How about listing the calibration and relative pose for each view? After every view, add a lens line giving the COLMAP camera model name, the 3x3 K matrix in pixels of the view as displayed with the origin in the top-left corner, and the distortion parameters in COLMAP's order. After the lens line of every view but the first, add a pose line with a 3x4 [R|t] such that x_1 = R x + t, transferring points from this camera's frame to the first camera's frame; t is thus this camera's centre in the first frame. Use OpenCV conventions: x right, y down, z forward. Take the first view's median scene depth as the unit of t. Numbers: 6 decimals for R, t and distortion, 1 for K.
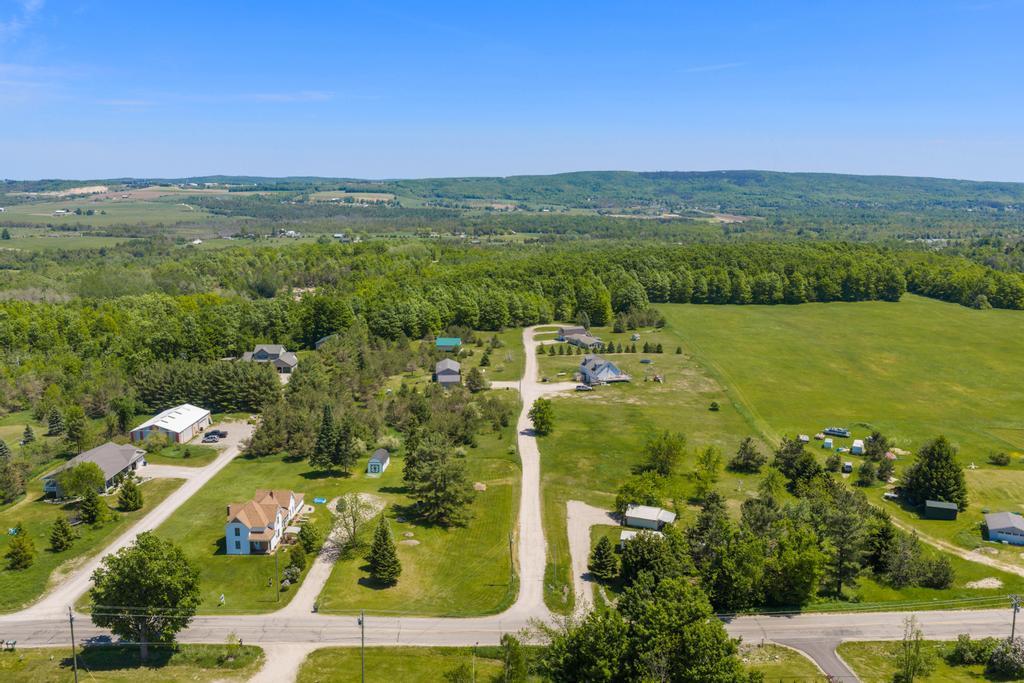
lens RADIAL K [[873.2, 0, 514.5], [0, 873.2, 340.7], [0, 0, 1]] dist [0.013429, -0.036589]
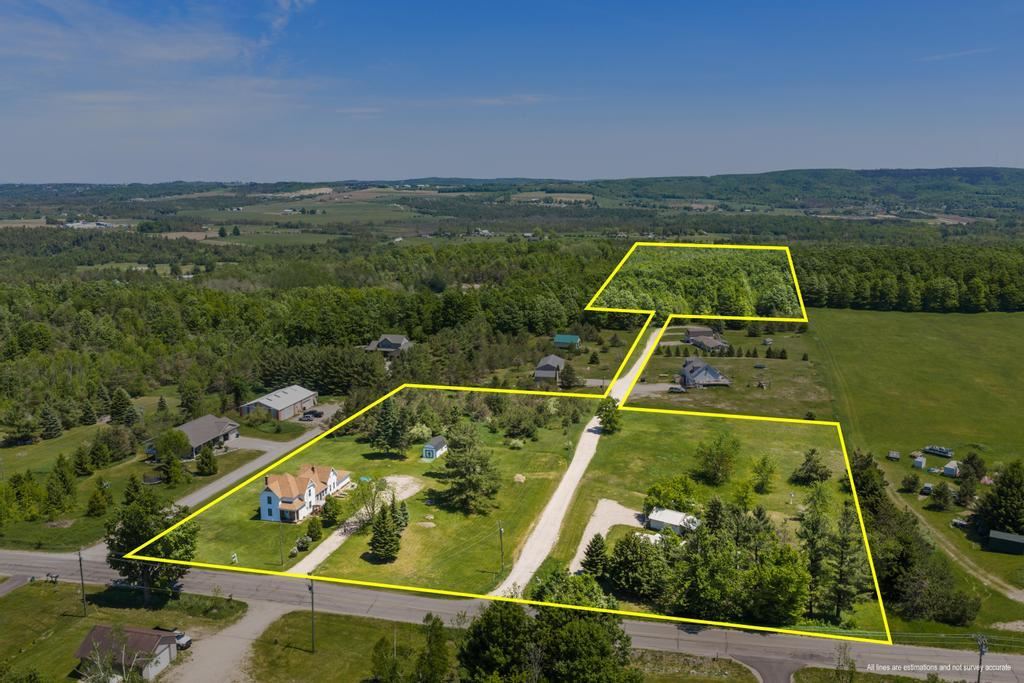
lens RADIAL K [[873.2, 0, 507.6], [0, 873.2, 343.3], [0, 0, 1]] dist [0.013429, -0.036589]
pose [[0.969493, 0.038608, -0.242058, 0.160149], [-0.038068, 0.999251, 0.006906, 0.003236], [0.242144, 0.002519, 0.970237, 0.010117]]
